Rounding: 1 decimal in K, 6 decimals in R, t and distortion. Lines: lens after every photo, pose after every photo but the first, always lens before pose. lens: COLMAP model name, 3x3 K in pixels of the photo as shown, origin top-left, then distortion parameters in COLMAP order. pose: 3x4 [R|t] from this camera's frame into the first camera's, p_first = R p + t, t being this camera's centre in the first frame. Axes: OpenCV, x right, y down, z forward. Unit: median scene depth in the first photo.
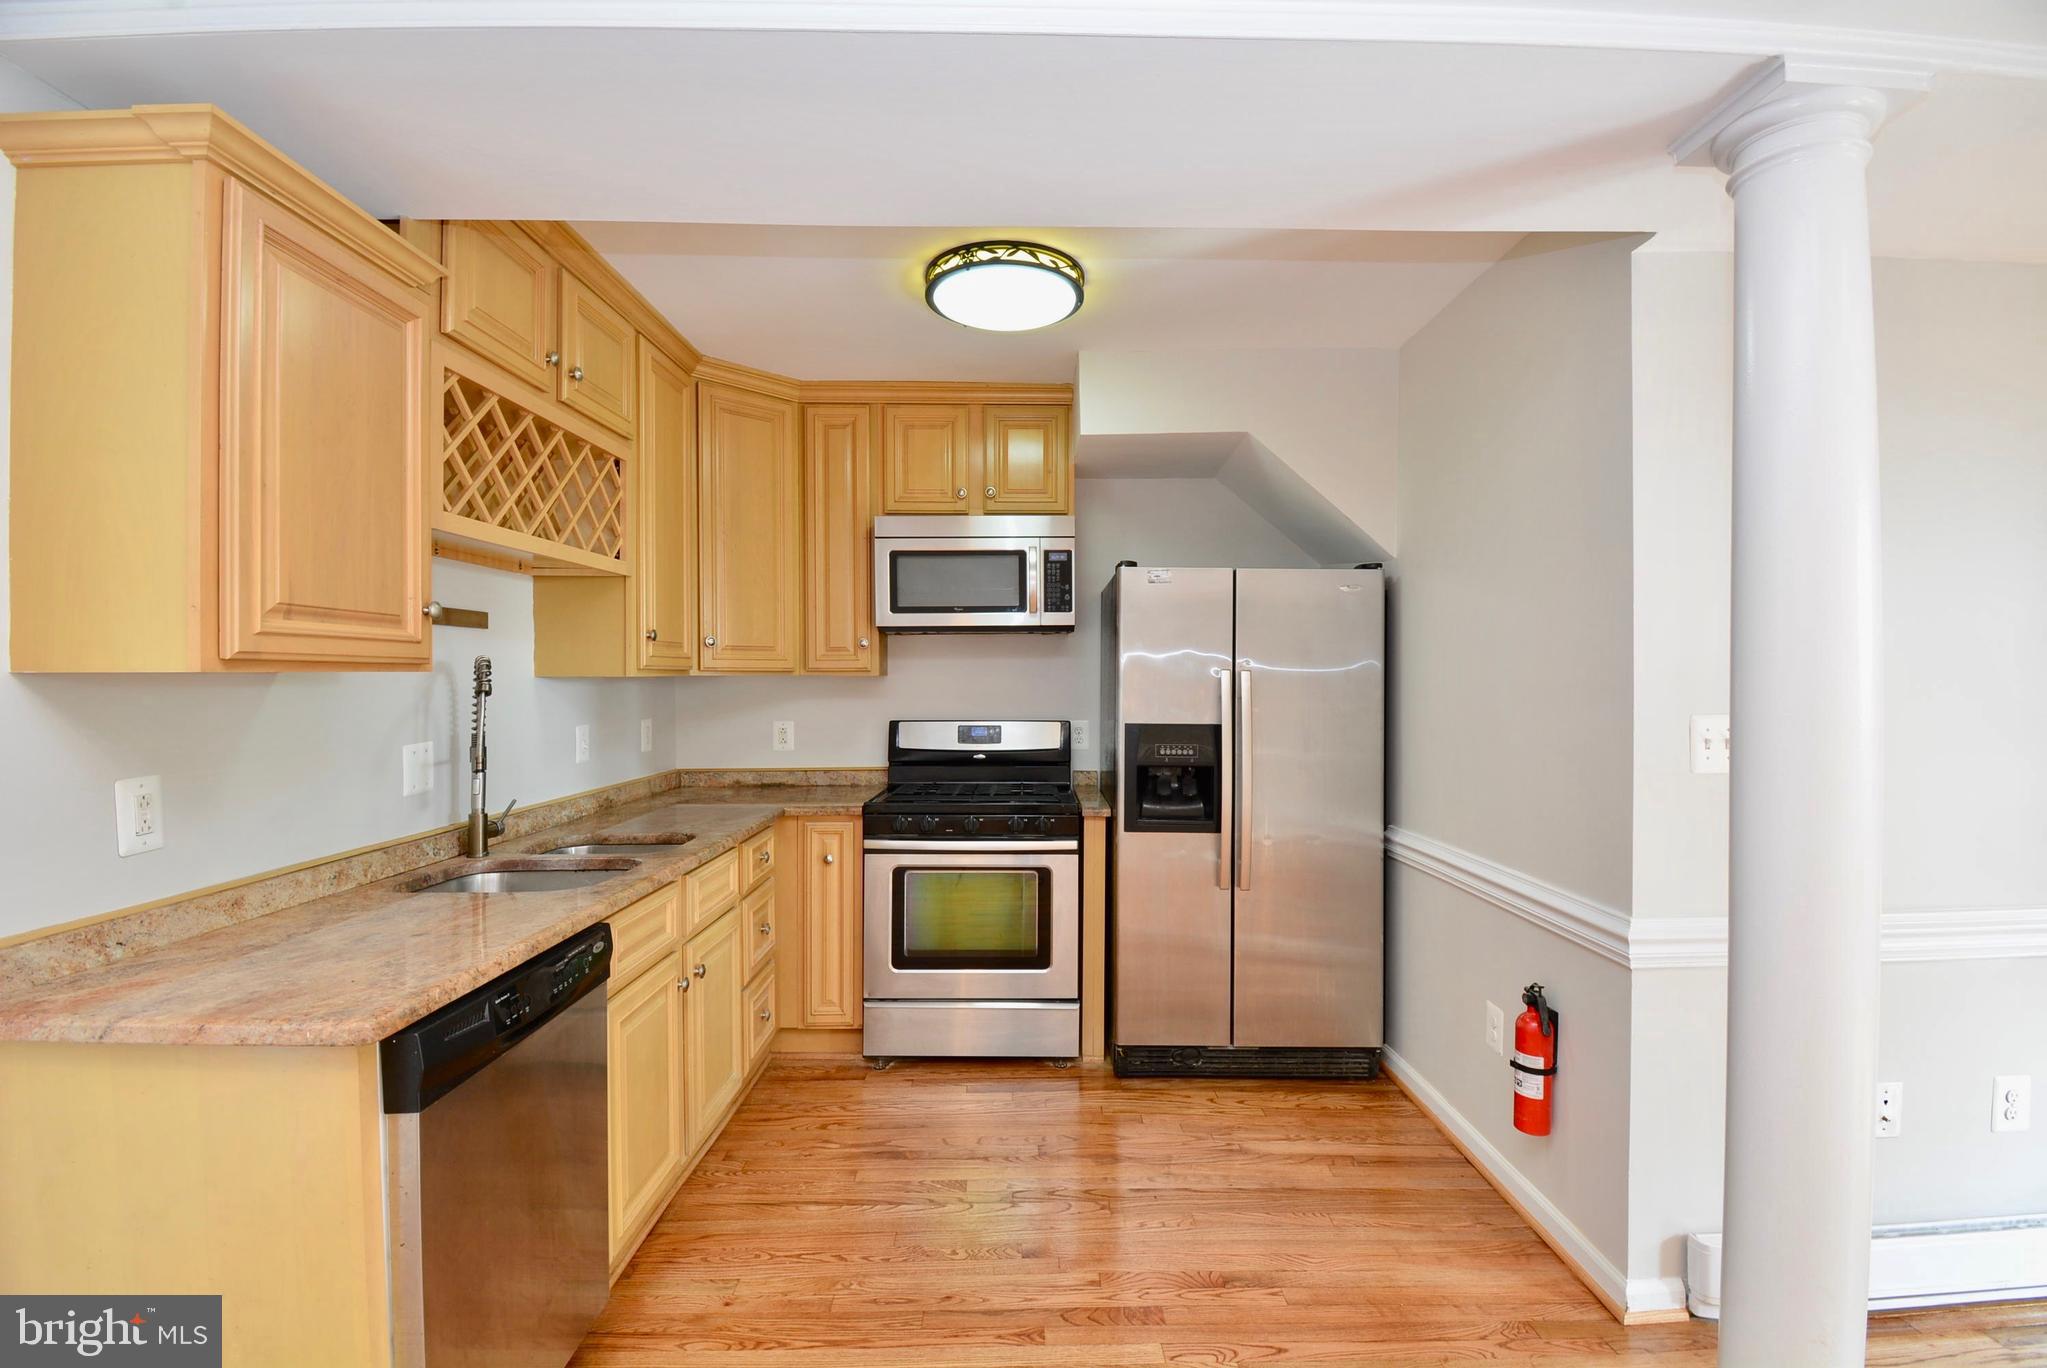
lens RADIAL K [[906.8, 0, 1035.1], [0, 906.8, 682.2], [0, 0, 1]] dist [0.013477, -0.021499]
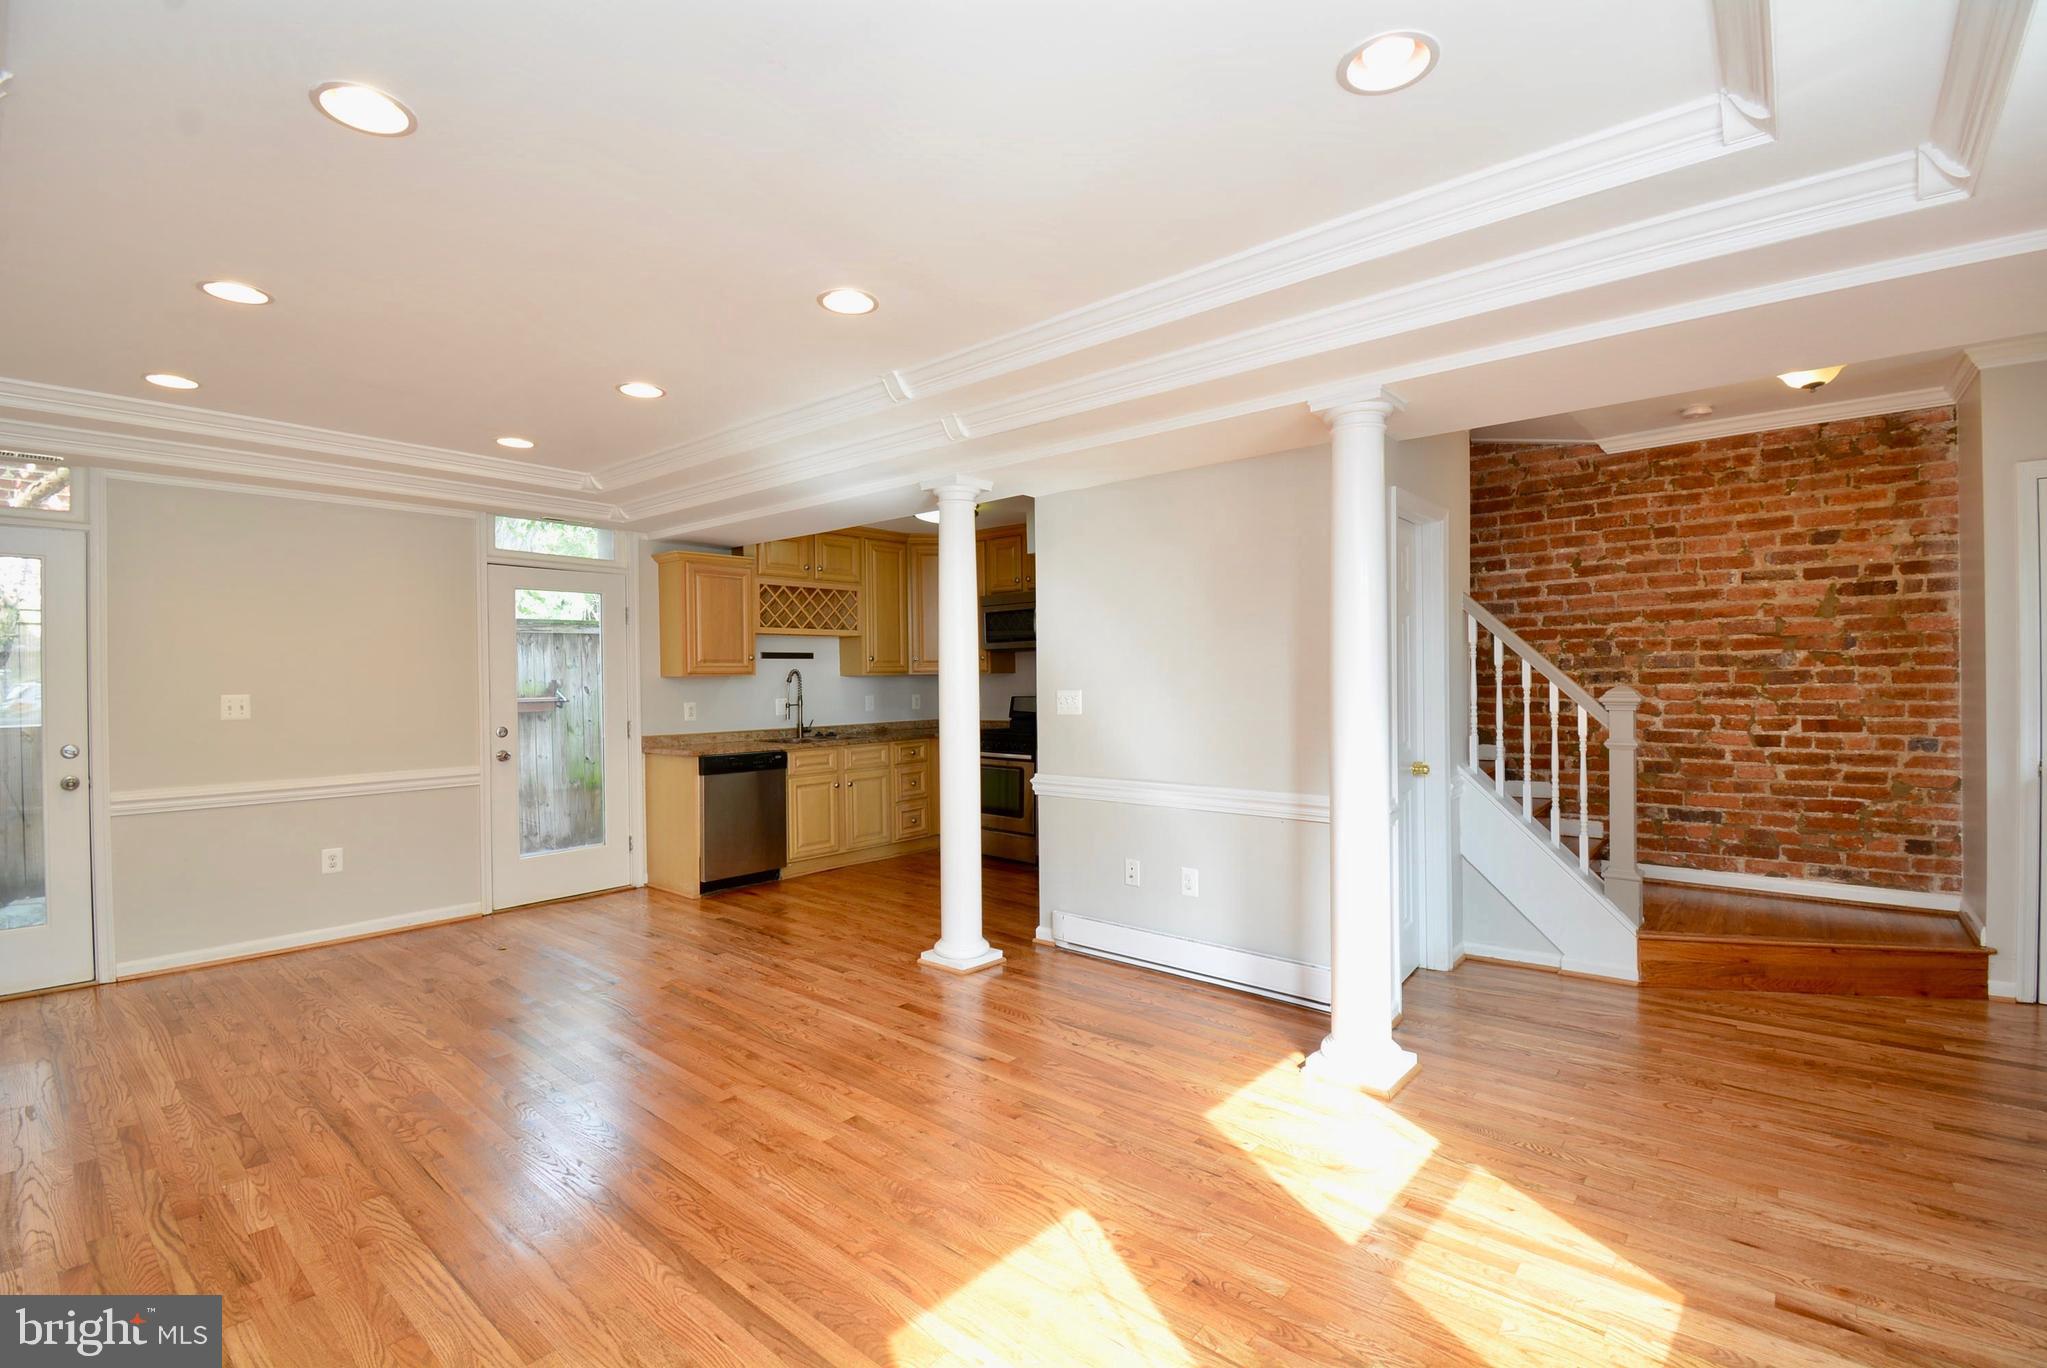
lens RADIAL K [[906.8, 0, 1036.3], [0, 906.8, 682.2], [0, 0, 1]] dist [0.013477, -0.021499]
pose [[0.749473, -0.001635, -0.662033, 1.461552], [0.007181, 0.999958, 0.005660, 0.001878], [0.661996, -0.008996, 0.749453, -0.523770]]
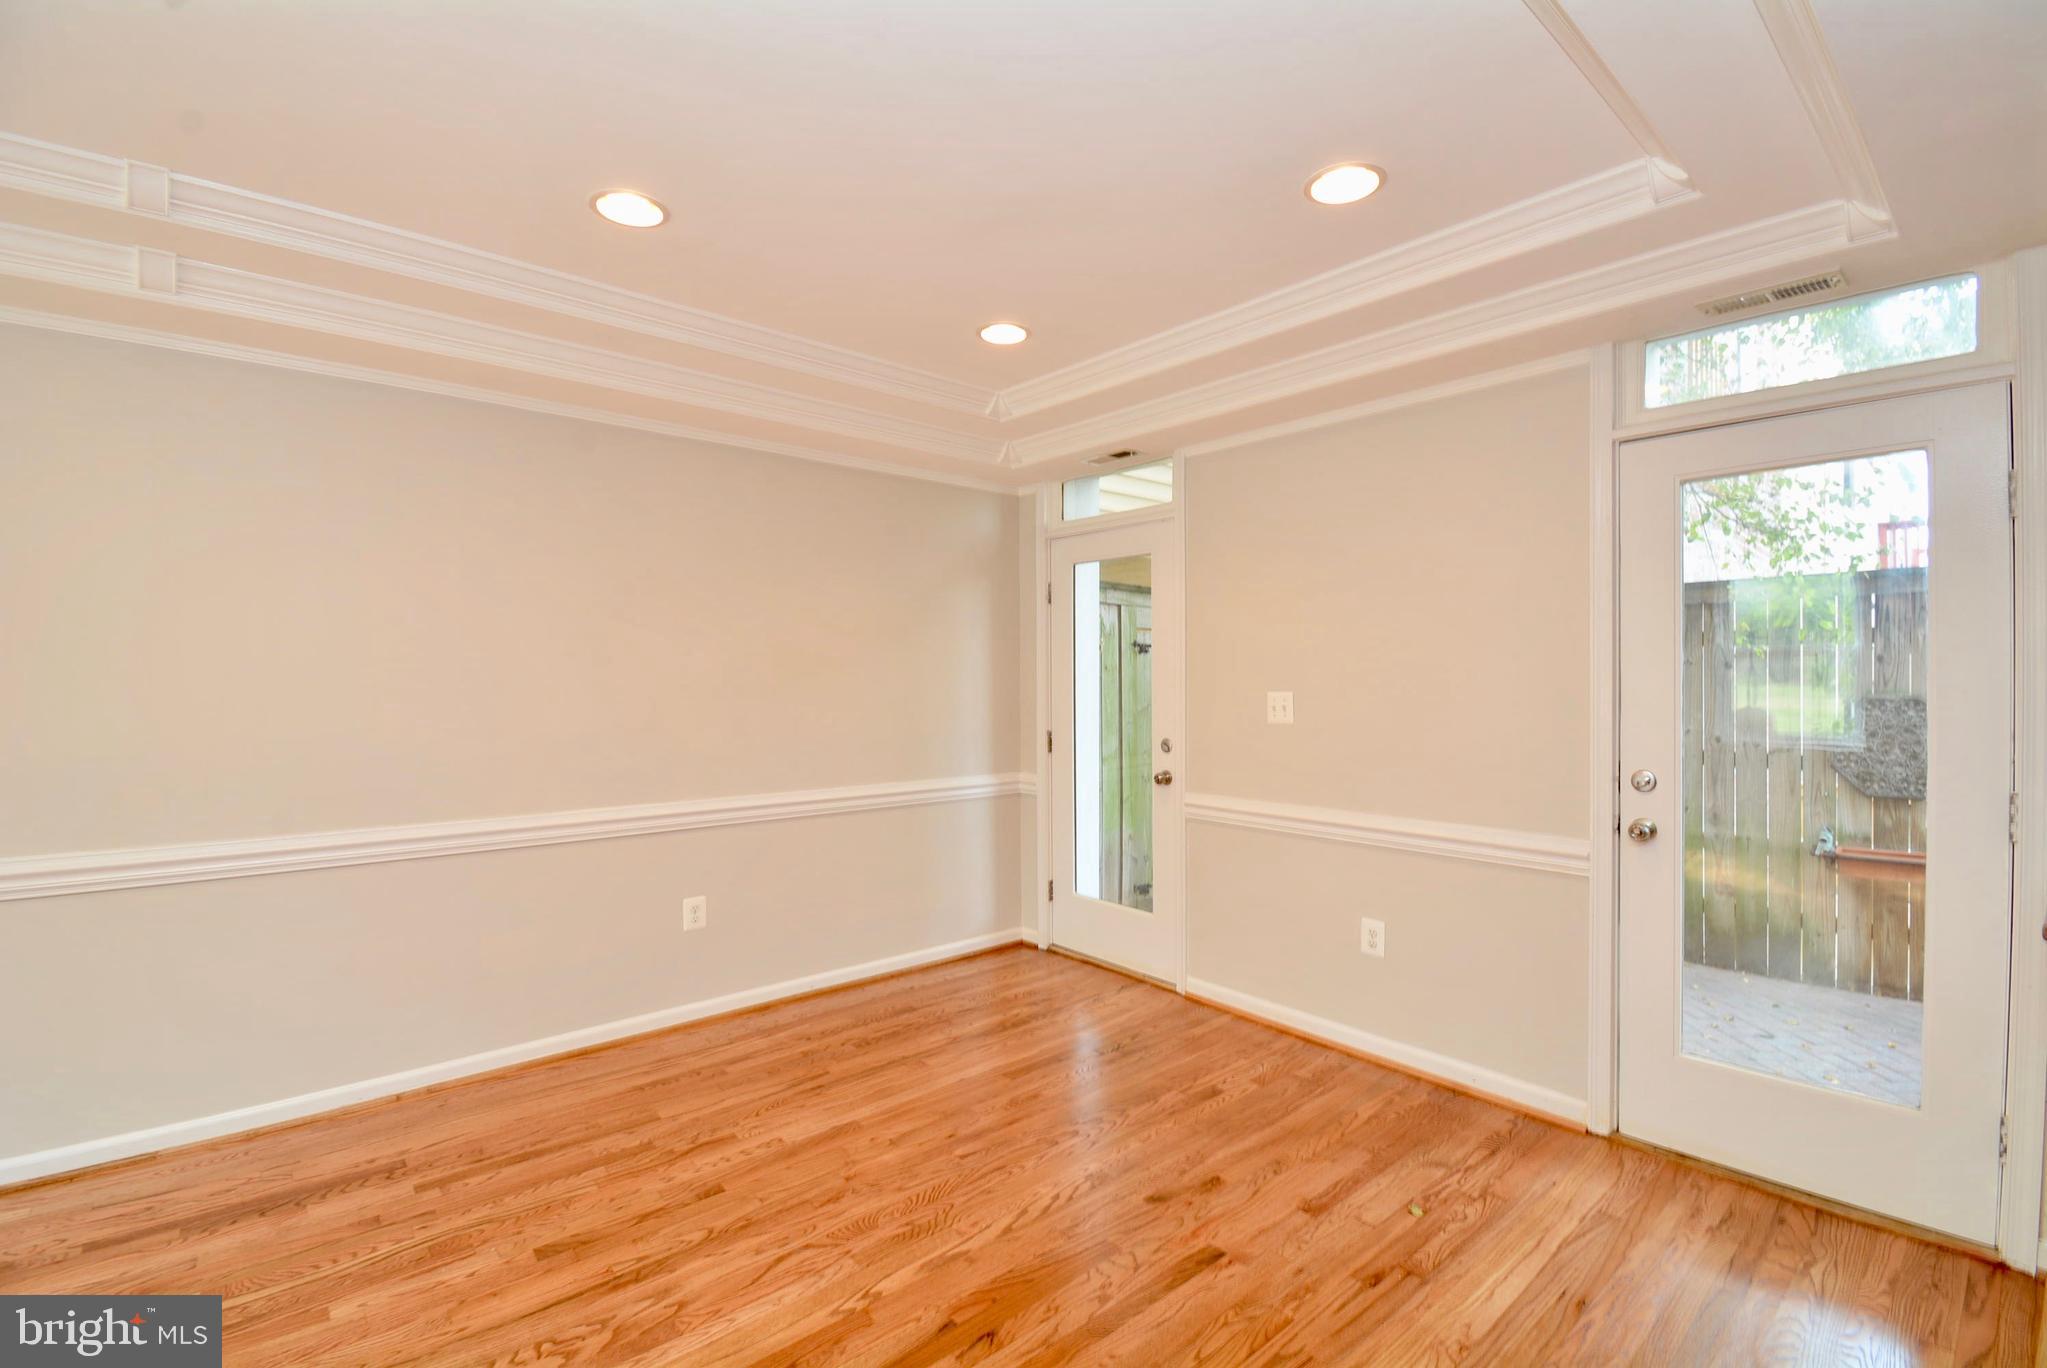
lens RADIAL K [[906.8, 0, 1032.7], [0, 906.8, 680.5], [0, 0, 1]] dist [0.013477, -0.021499]
pose [[-0.770562, 0.002484, -0.637361, 0.503804], [0.000138, 0.999993, 0.003730, 0.001831], [0.637365, 0.002786, -0.770557, 0.416749]]
